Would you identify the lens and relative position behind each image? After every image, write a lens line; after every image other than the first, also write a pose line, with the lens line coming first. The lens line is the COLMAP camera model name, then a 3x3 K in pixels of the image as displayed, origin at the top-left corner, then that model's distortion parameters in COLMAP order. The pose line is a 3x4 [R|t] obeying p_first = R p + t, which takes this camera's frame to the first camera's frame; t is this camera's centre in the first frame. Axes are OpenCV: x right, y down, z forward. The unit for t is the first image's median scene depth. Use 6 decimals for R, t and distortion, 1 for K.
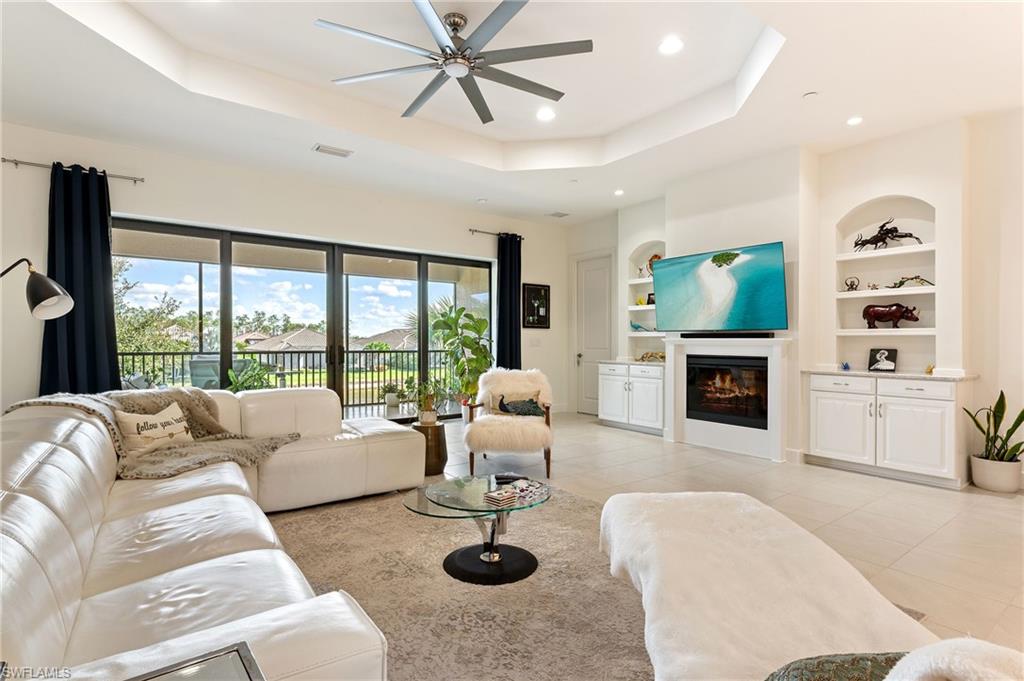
lens RADIAL K [[505.3, 0, 507.8], [0, 505.3, 342.7], [0, 0, 1]] dist [0.000926, -0.000472]
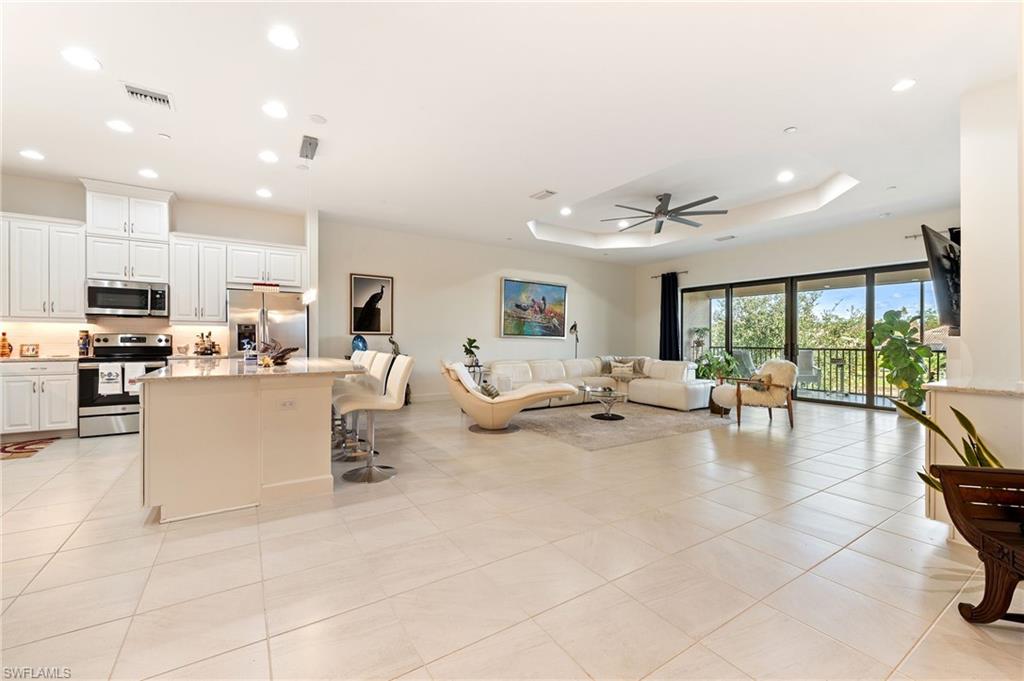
lens RADIAL K [[418.5, 0, 516.5], [0, 418.5, 342.4], [0, 0, 1]] dist [0.001782, -0.000111]
pose [[-0.062809, 0.002946, -0.998021, 1.220812], [-0.006517, 0.999973, 0.003362, 0.004293], [0.998004, 0.006715, -0.062788, 0.326186]]
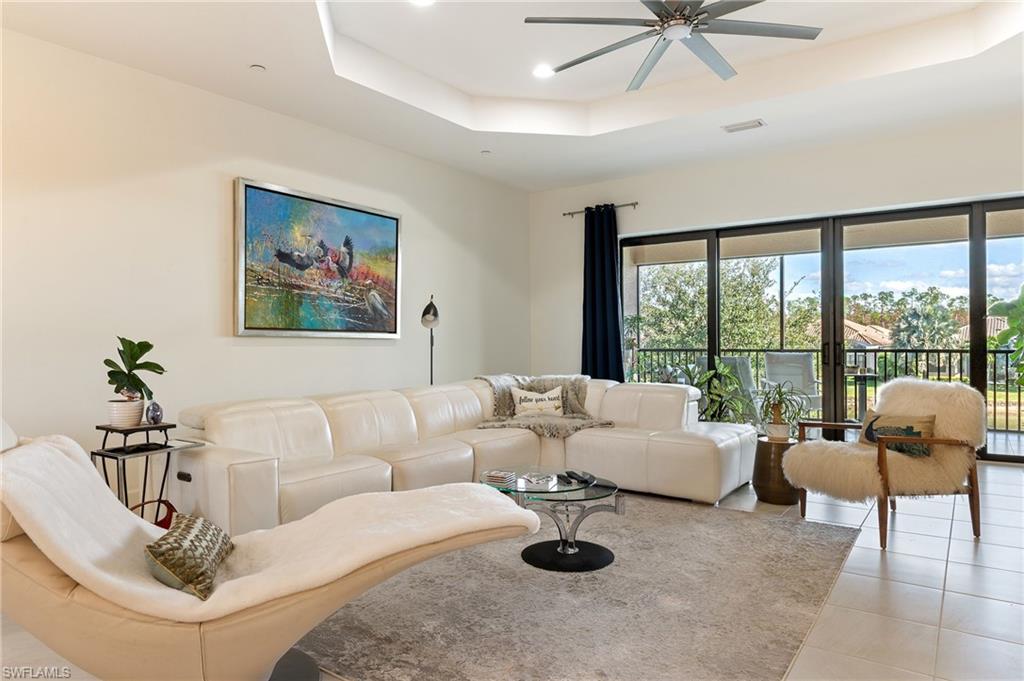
lens RADIAL K [[642.9, 0, 526.2], [0, 642.9, 342.3], [0, 0, 1]] dist [-0.002266, -0.002922]
pose [[0.316906, -0.001050, -0.948456, 0.604187], [0.006432, 0.999979, 0.001042, 0.001592], [0.948435, -0.006431, 0.316906, 0.264251]]
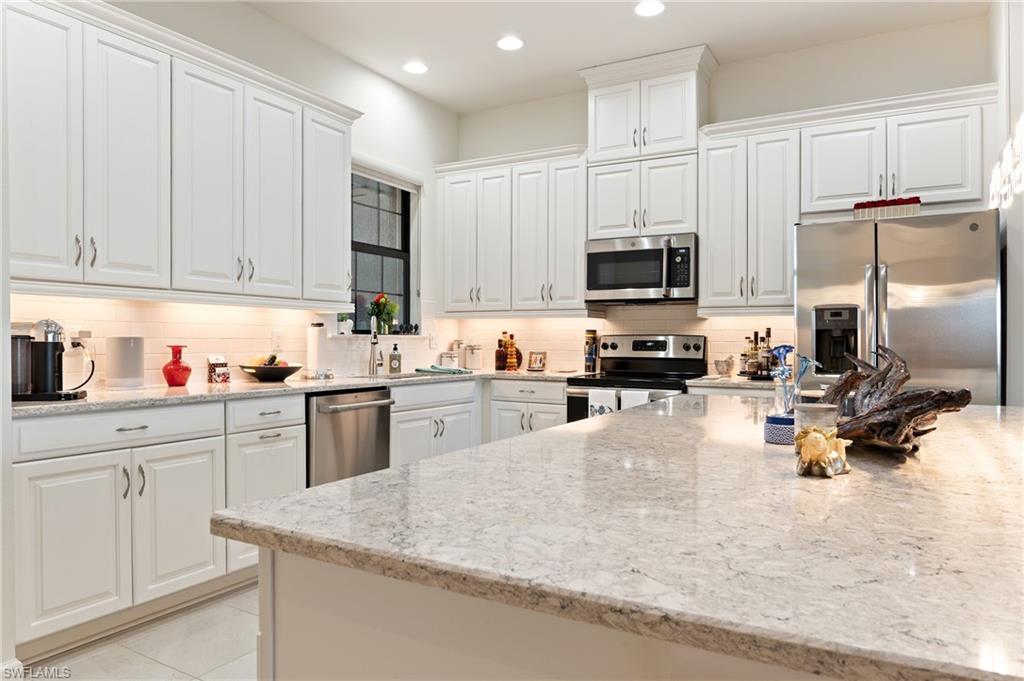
lens RADIAL K [[659.0, 0, 529.6], [0, 659.0, 343.5], [0, 0, 1]] dist [-0.005320, -0.004685]
pose [[-0.910187, -0.005352, -0.414162, 0.735715], [-0.008156, 0.999954, 0.005003, 0.001154], [0.414116, 0.007932, -0.910189, 0.038118]]
